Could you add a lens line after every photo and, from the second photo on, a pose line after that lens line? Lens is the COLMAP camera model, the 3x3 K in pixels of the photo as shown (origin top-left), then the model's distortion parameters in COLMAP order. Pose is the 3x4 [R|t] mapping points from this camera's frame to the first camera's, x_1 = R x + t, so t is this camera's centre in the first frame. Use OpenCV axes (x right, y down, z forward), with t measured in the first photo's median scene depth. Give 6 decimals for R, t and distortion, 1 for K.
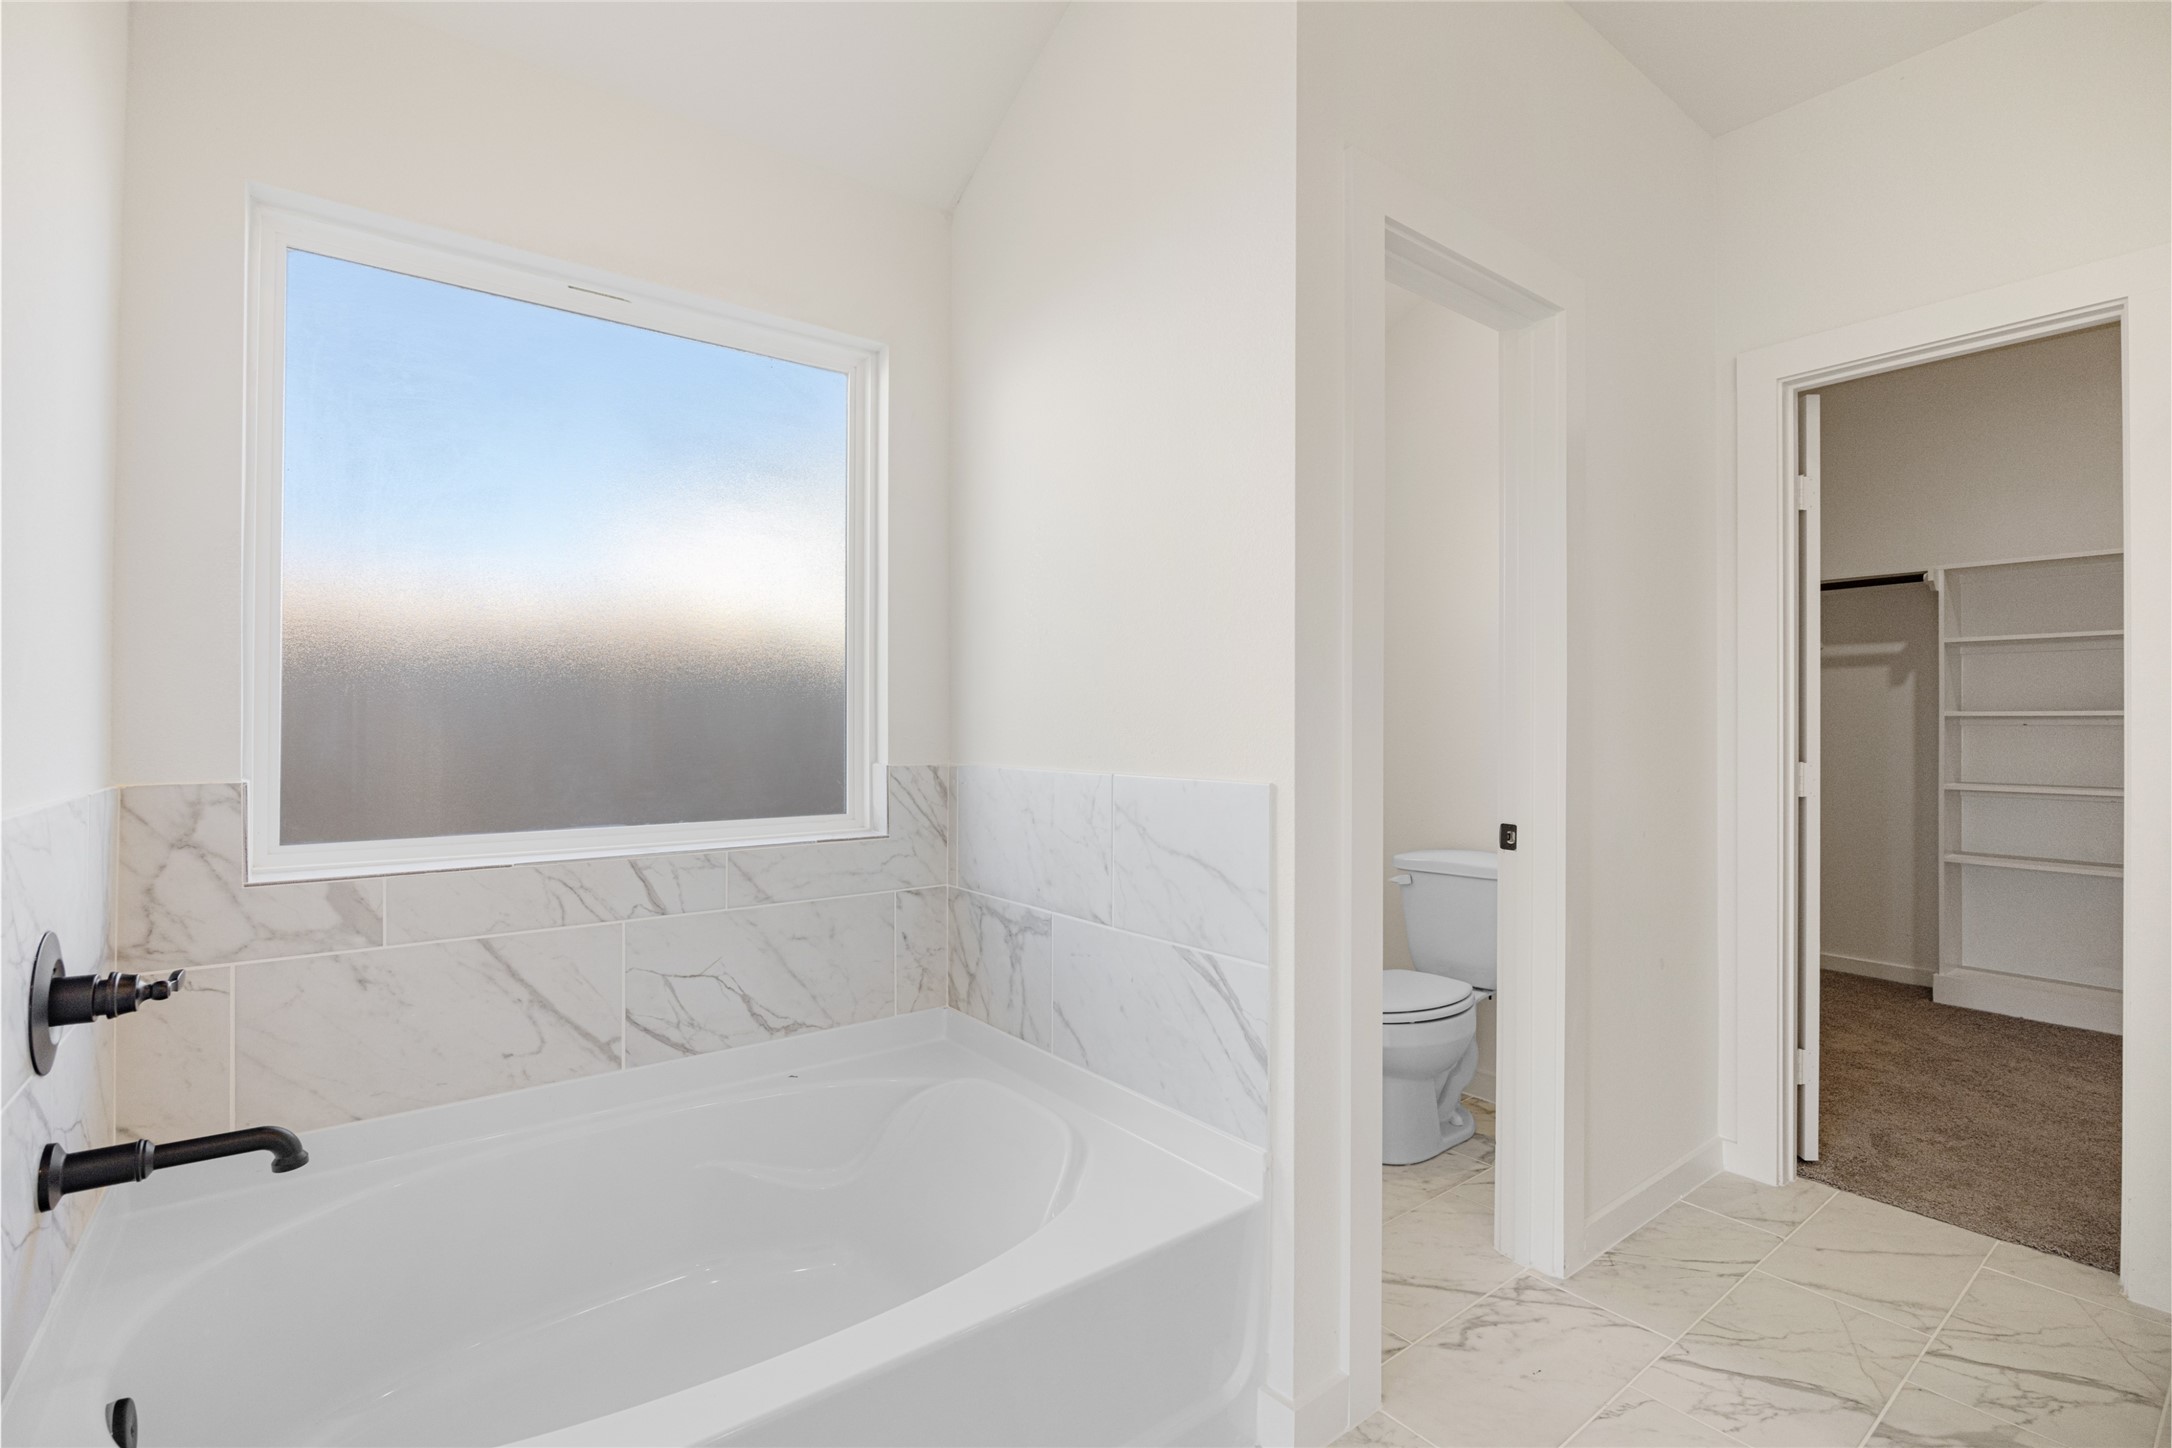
lens RADIAL K [[989.4, 0, 1085.7], [0, 989.4, 719.4], [0, 0, 1]] dist [-0.003894, 0.000200]
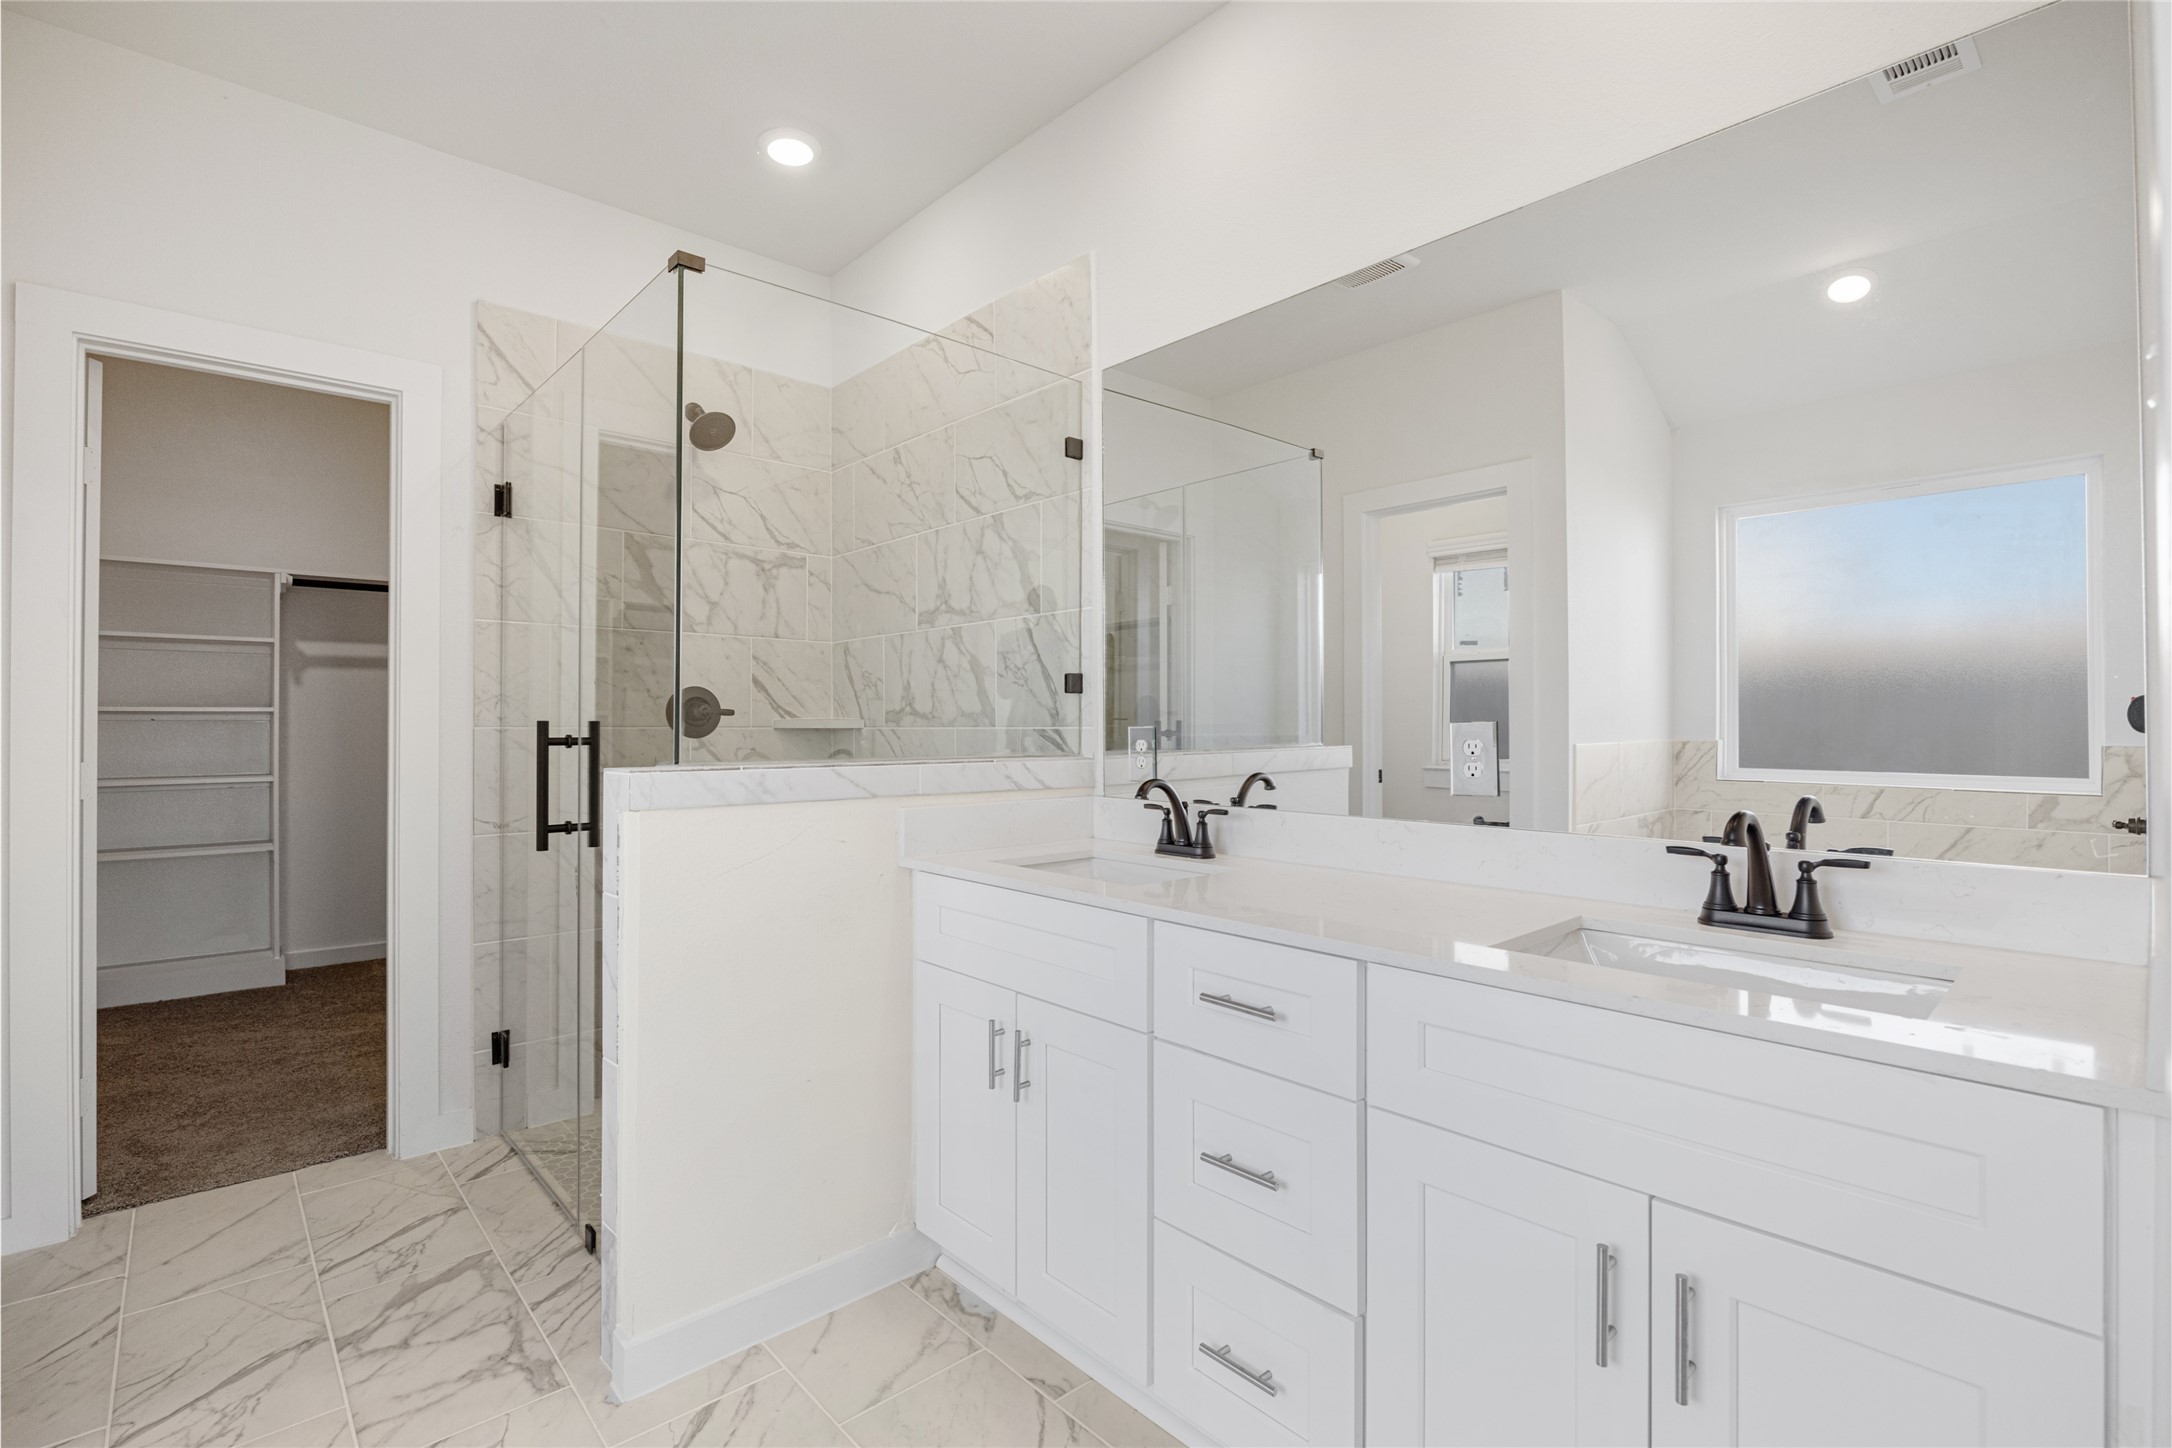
lens RADIAL K [[989.4, 0, 1086.8], [0, 989.4, 721.1], [0, 0, 1]] dist [-0.003894, 0.000200]
pose [[-0.071462, -0.002457, 0.997440, -0.274704], [-0.004163, 0.999989, 0.002165, 0.000237], [-0.997435, -0.003997, -0.071472, 0.165359]]
